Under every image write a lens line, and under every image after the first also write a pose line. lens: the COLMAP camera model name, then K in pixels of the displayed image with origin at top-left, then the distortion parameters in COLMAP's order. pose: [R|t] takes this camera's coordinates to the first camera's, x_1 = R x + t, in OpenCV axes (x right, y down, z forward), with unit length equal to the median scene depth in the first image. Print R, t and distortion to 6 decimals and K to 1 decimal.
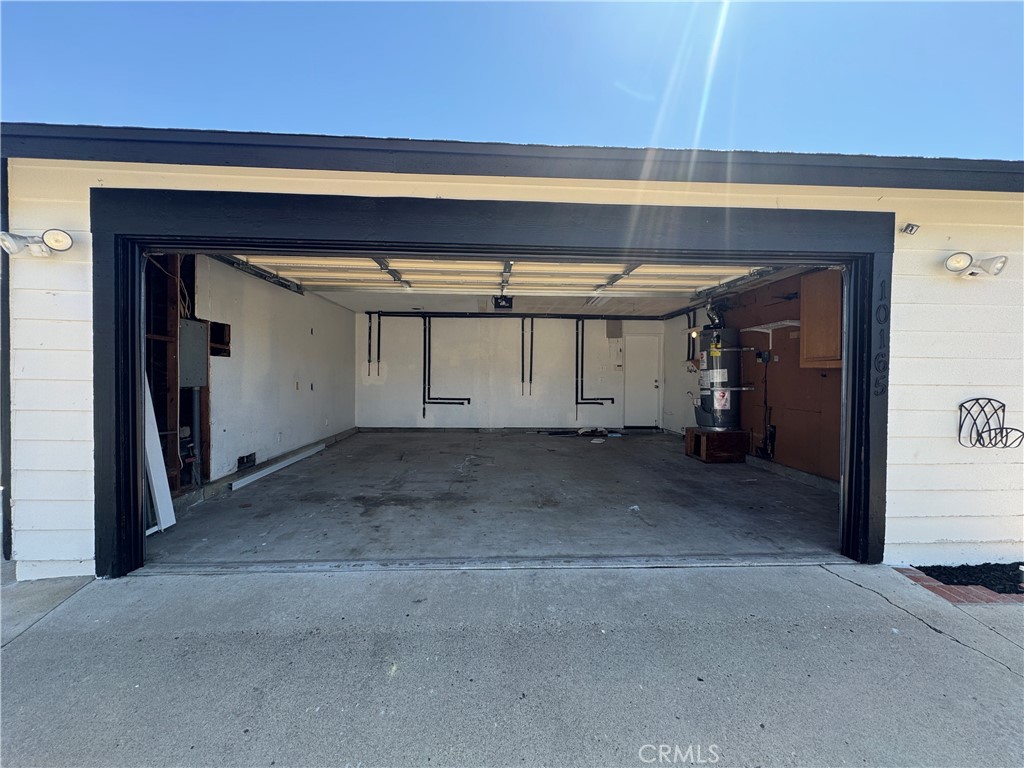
lens RADIAL K [[407.2, 0, 510.5], [0, 407.2, 383.4], [0, 0, 1]] dist [0.000302, -0.000286]
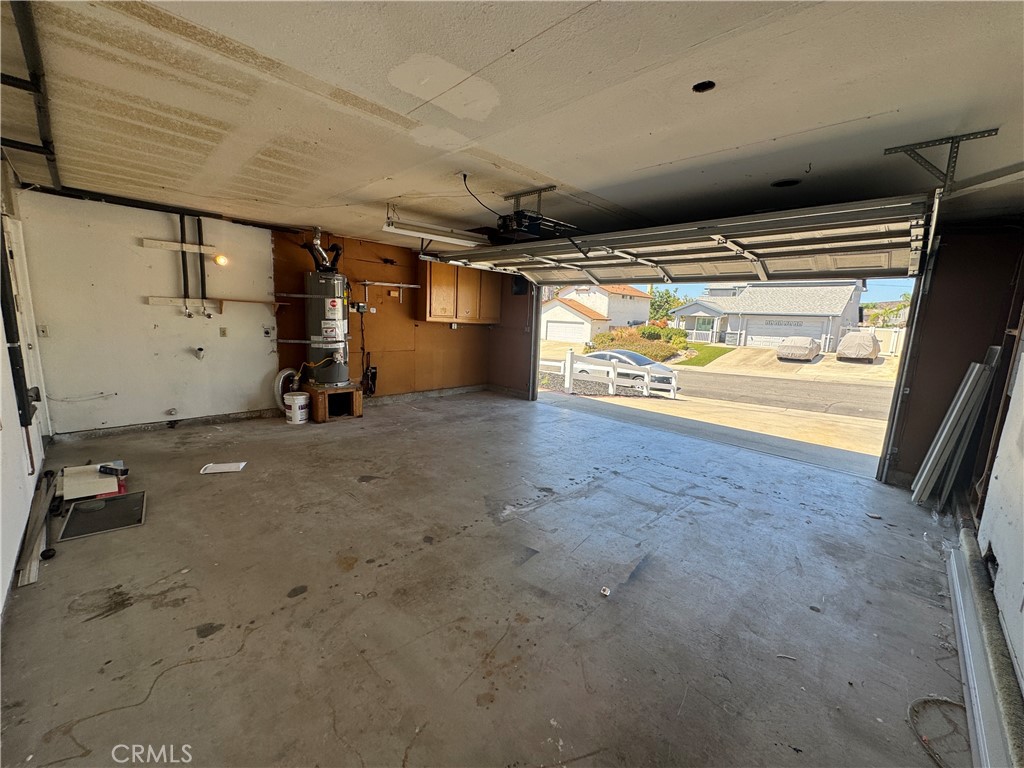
lens RADIAL K [[407.2, 0, 510.5], [0, 407.2, 383.4], [0, 0, 1]] dist [0.000302, -0.000286]
pose [[-0.675007, -0.152277, 0.721927, -0.503516], [-0.032482, 0.983654, 0.177112, -0.074103], [-0.737096, 0.096102, -0.668919, 1.511579]]
